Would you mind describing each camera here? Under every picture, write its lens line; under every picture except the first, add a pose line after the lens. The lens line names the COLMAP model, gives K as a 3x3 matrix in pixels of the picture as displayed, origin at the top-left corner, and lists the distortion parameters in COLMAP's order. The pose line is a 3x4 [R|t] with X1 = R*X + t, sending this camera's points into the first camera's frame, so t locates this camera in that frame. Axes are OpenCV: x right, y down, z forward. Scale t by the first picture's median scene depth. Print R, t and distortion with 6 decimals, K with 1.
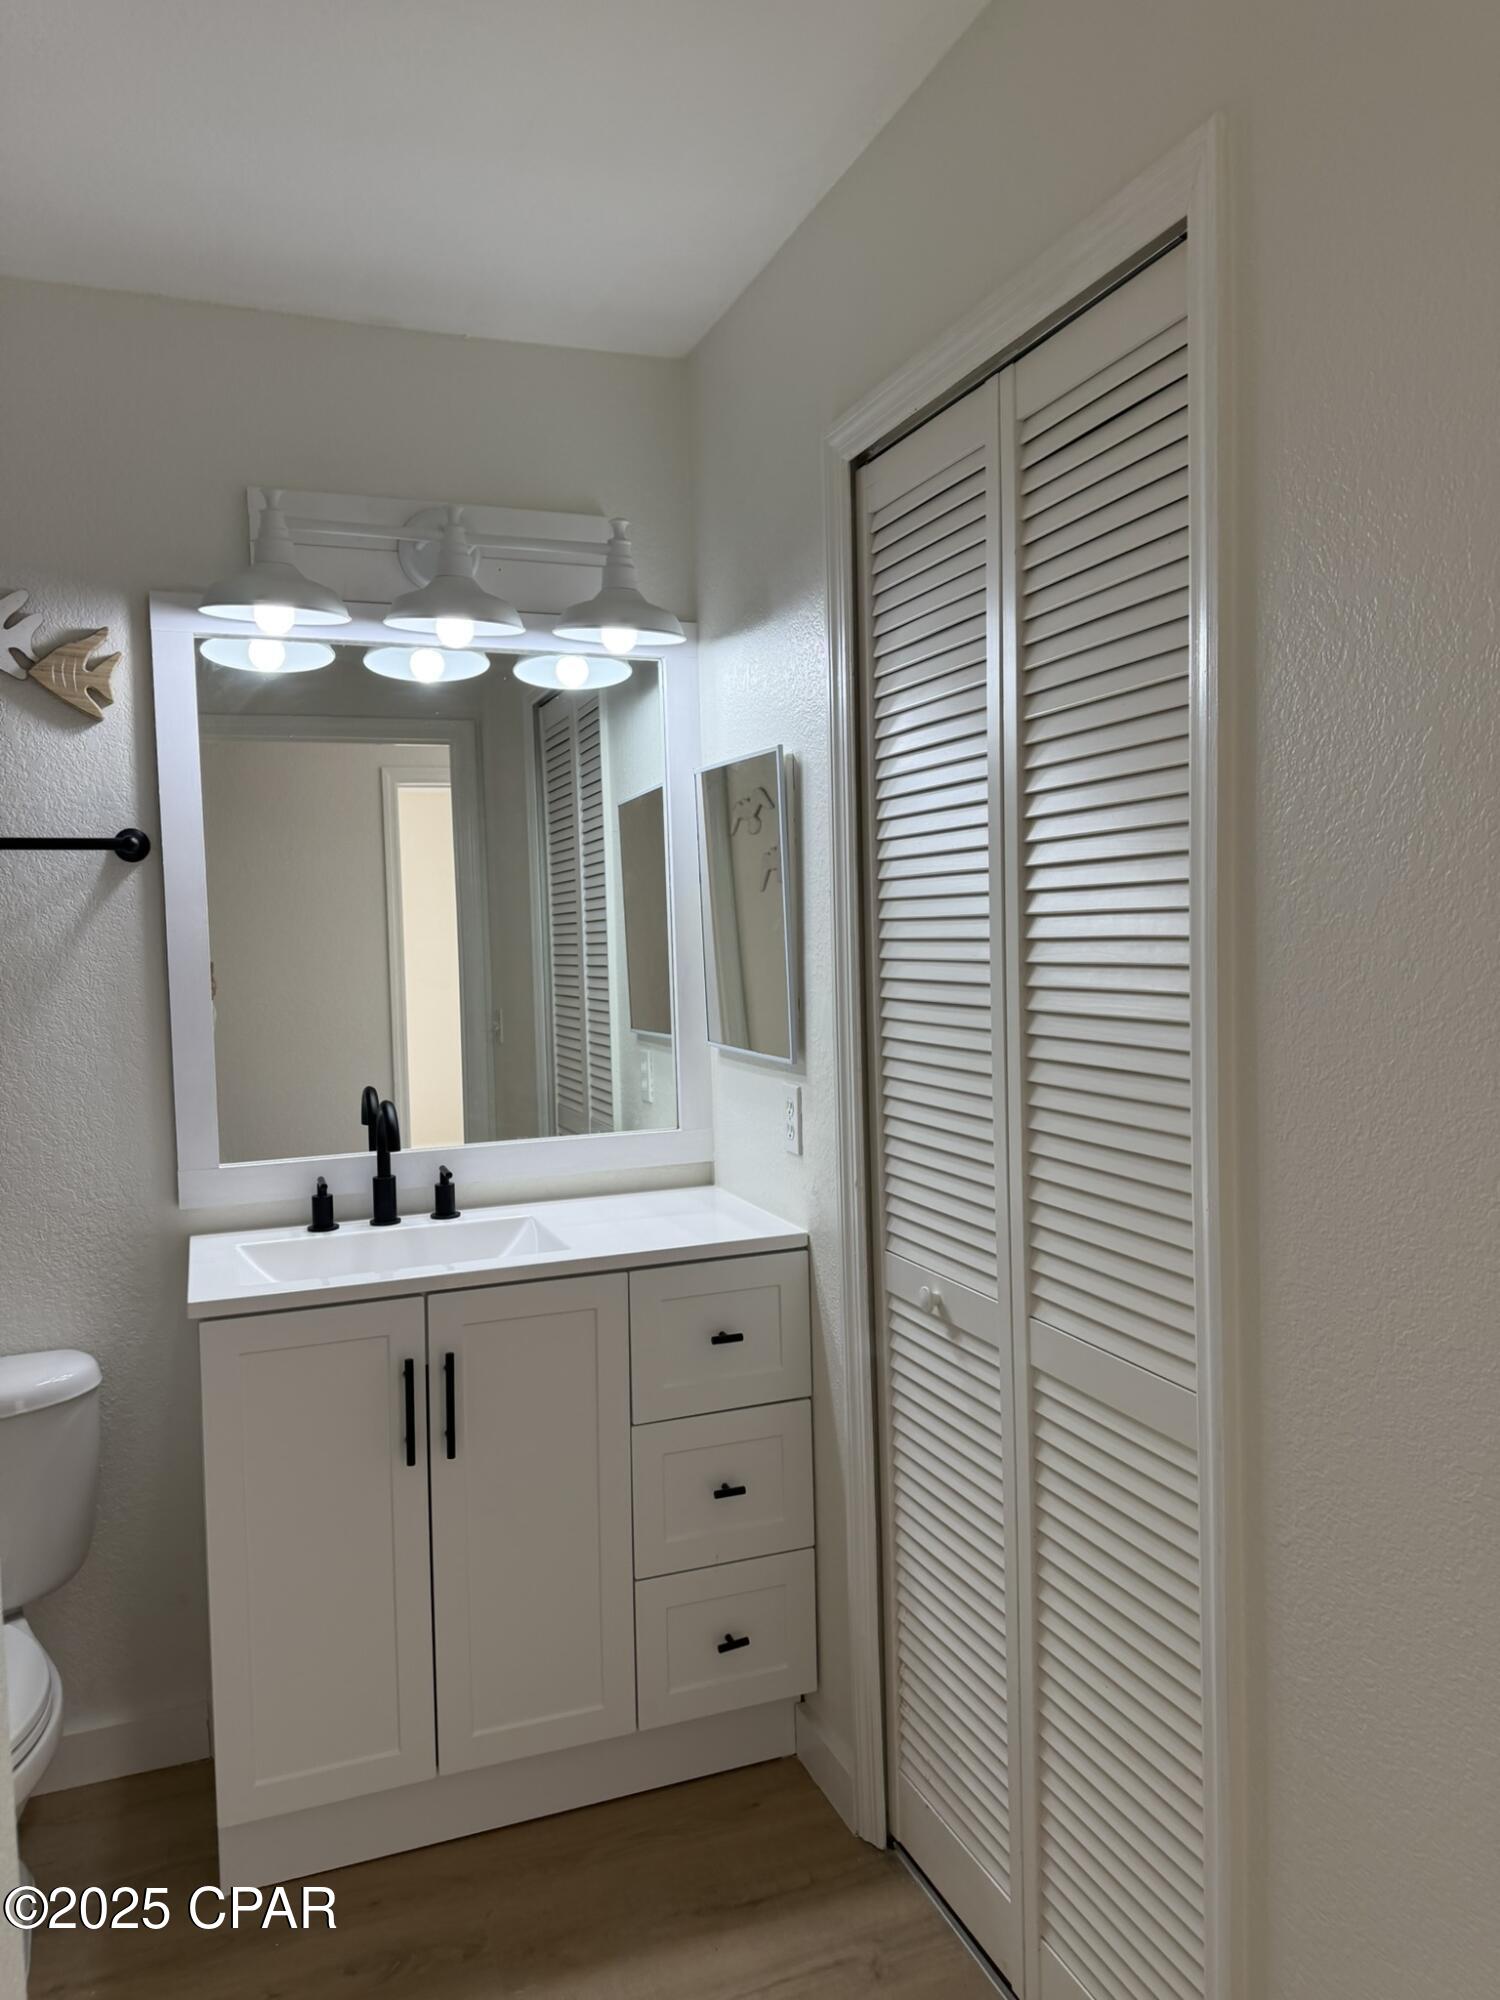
lens RADIAL K [[1403.3, 0, 767.7], [0, 1403.3, 1005.4], [0, 0, 1]] dist [0.069259, -0.070756]
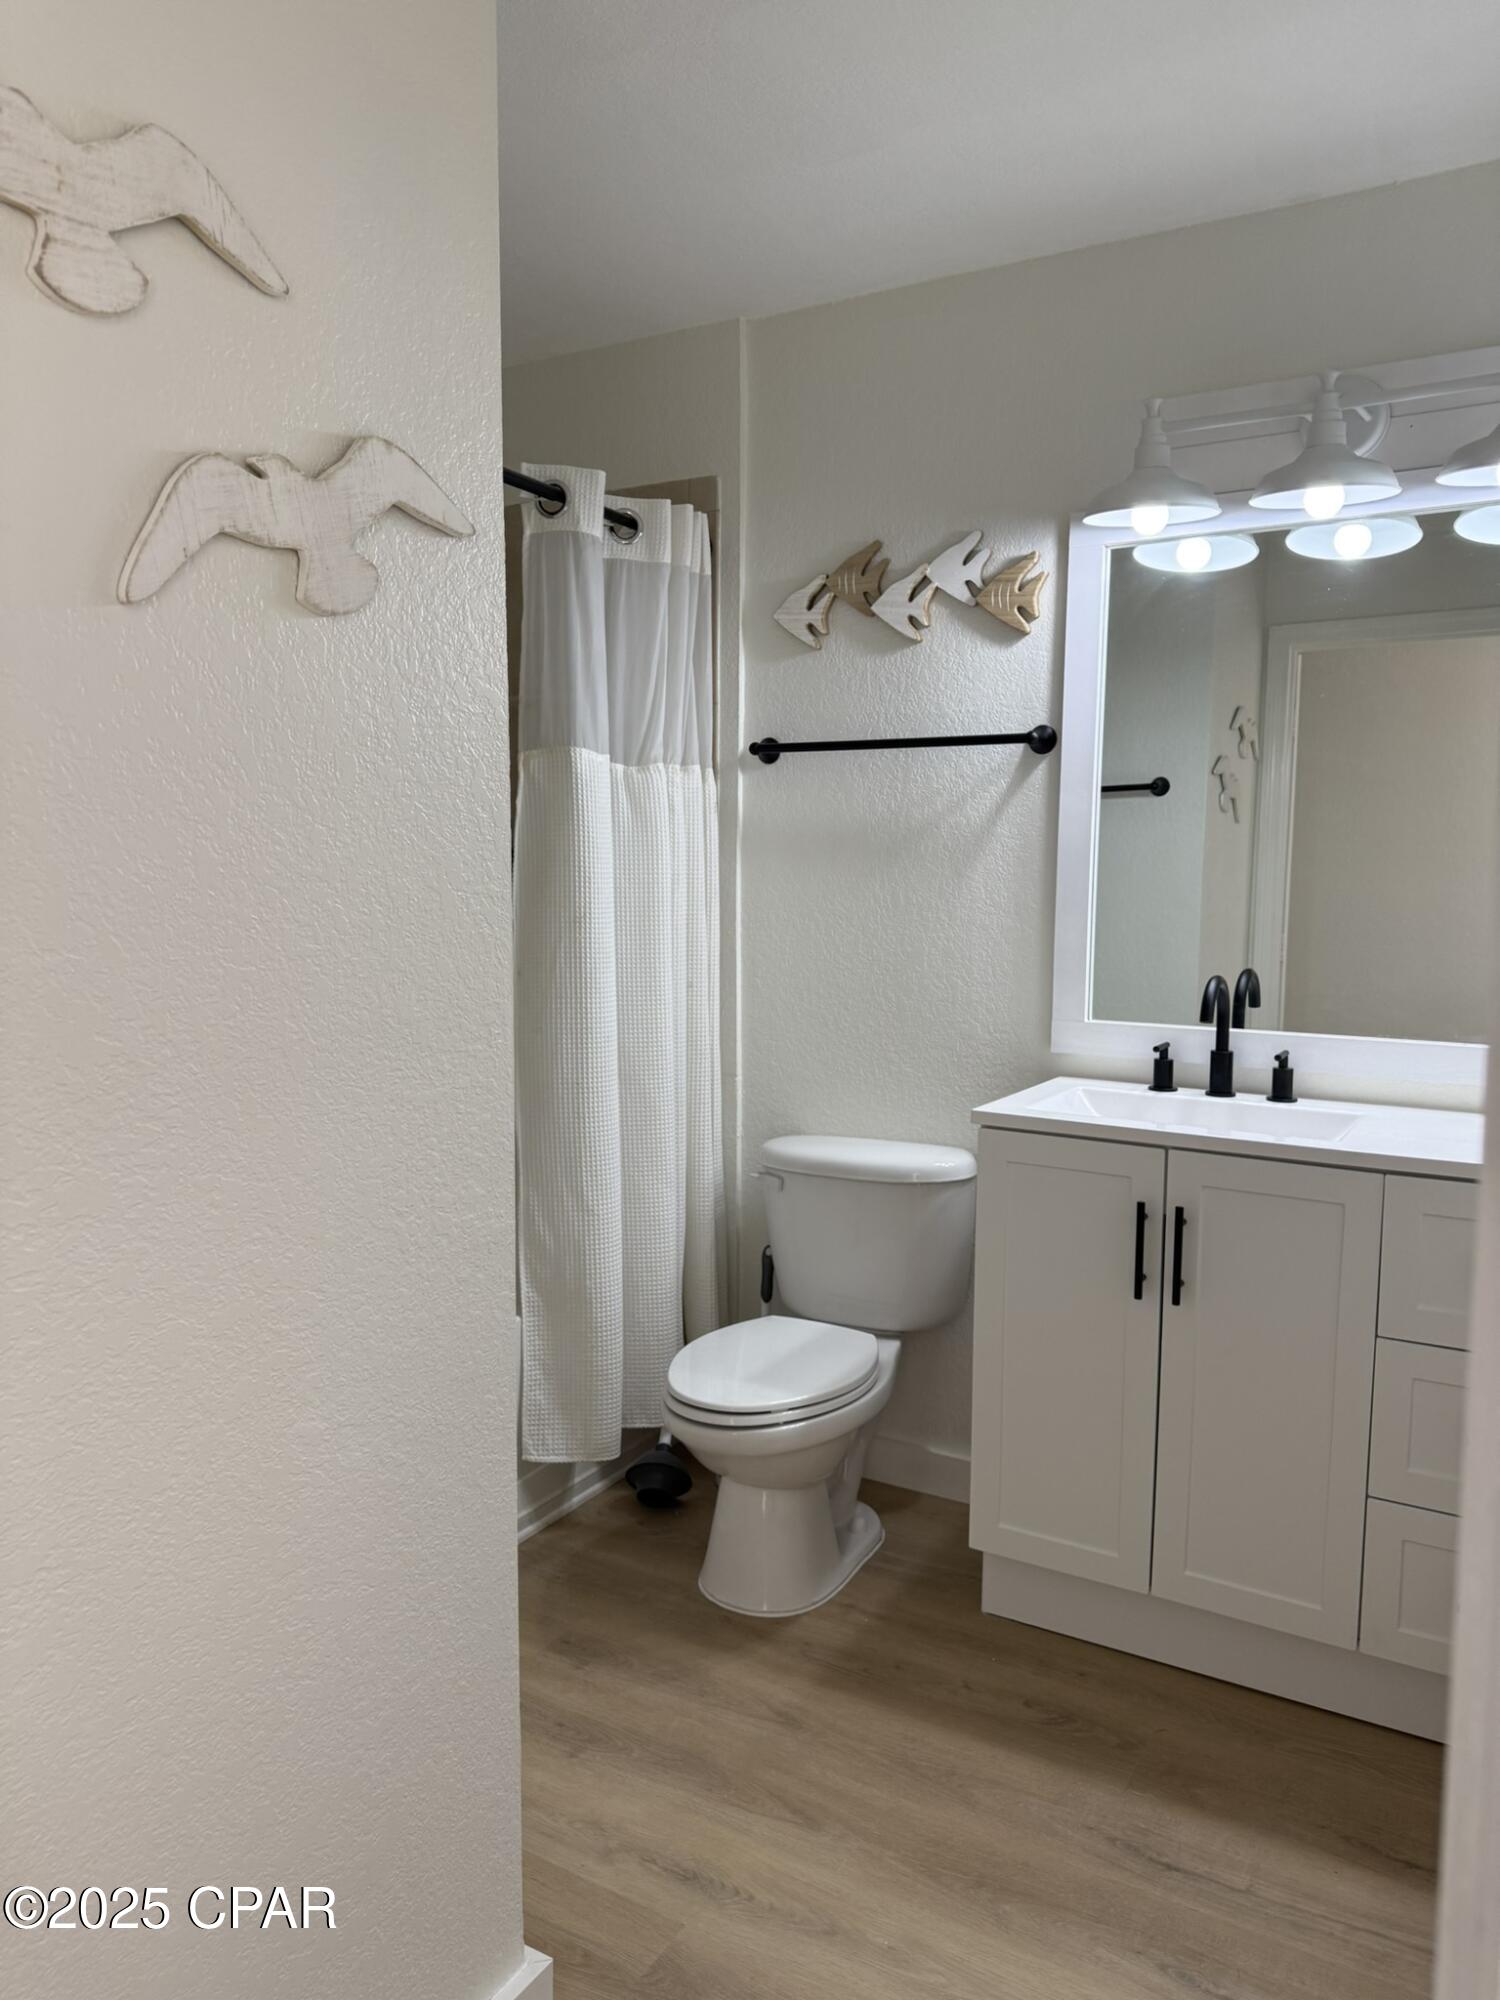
lens RADIAL K [[1403.3, 0, 757.1], [0, 1403.3, 999.9], [0, 0, 1]] dist [0.069259, -0.070756]
pose [[0.628804, 0.104579, -0.770499, 0.335602], [-0.070666, 0.994499, 0.077312, 0.029691], [0.774346, 0.005834, 0.632735, 0.079283]]
